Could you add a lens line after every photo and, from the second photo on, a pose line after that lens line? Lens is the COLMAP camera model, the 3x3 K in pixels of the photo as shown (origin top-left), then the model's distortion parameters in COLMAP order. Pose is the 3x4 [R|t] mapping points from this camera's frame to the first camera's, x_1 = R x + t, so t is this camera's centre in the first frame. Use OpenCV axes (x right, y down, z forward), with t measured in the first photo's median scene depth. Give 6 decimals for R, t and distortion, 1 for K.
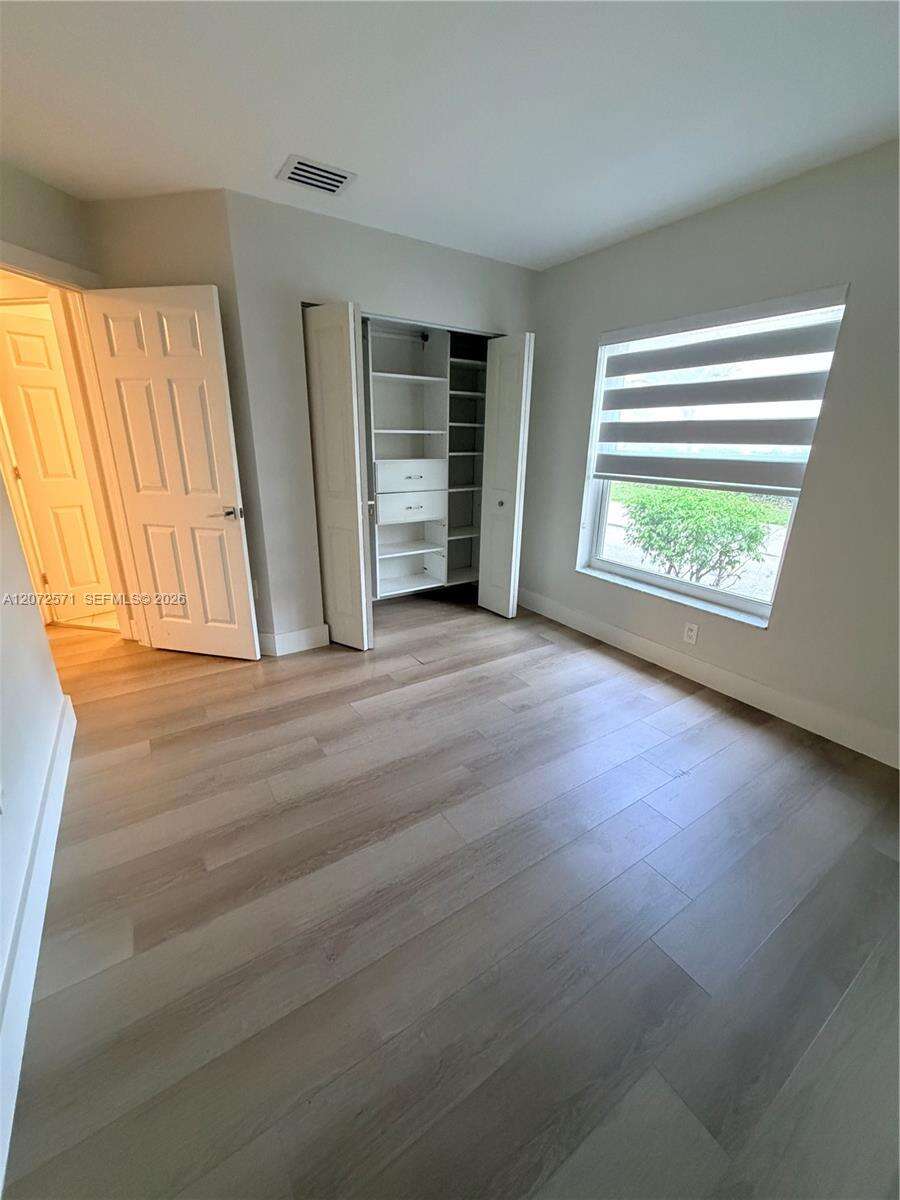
lens RADIAL K [[481.3, 0, 446.7], [0, 481.3, 597.3], [0, 0, 1]] dist [0.002819, -0.000088]
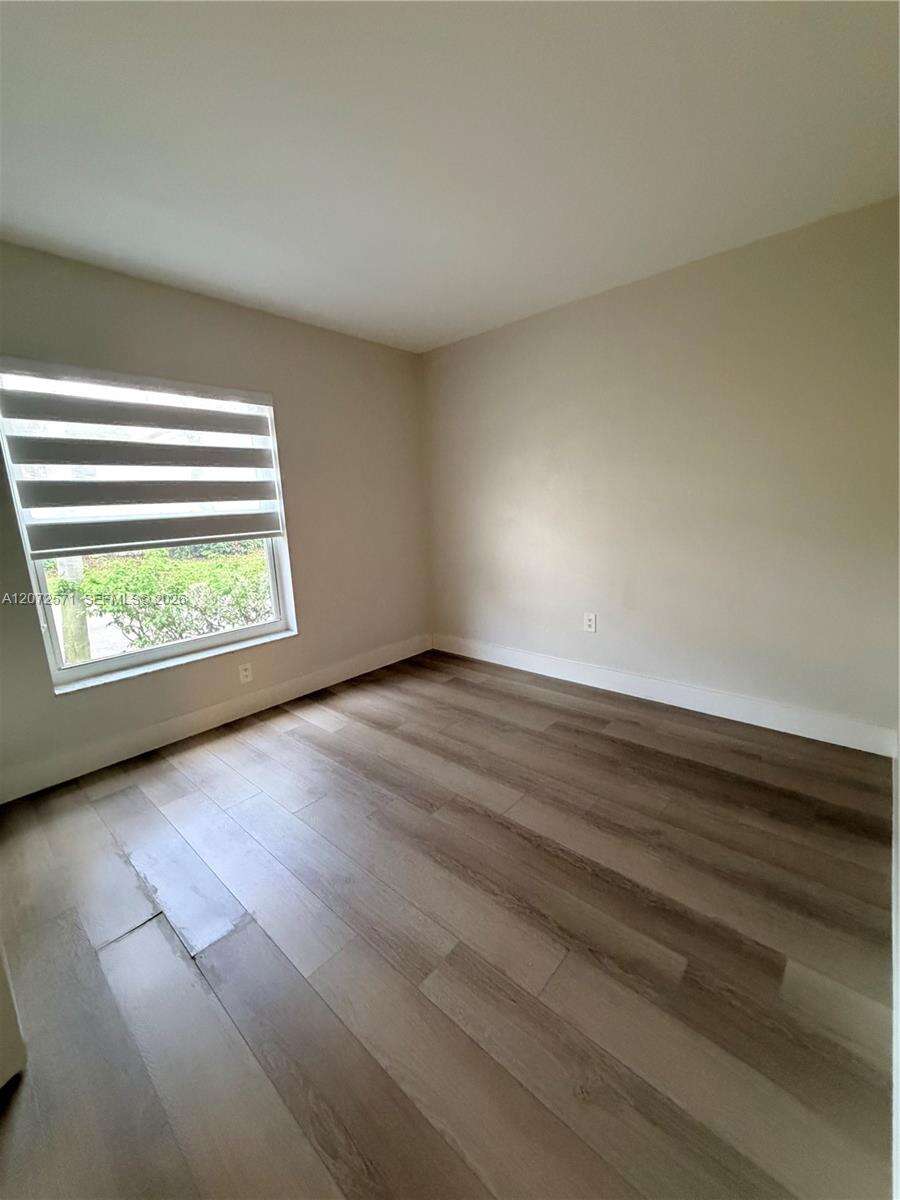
lens RADIAL K [[481.3, 0, 448.7], [0, 481.3, 600.8], [0, 0, 1]] dist [0.002819, -0.000088]
pose [[-0.260242, -0.200088, 0.944584, -0.673185], [0.343089, 0.895286, 0.284170, -0.248584], [-0.902532, 0.398030, -0.164343, 0.799937]]
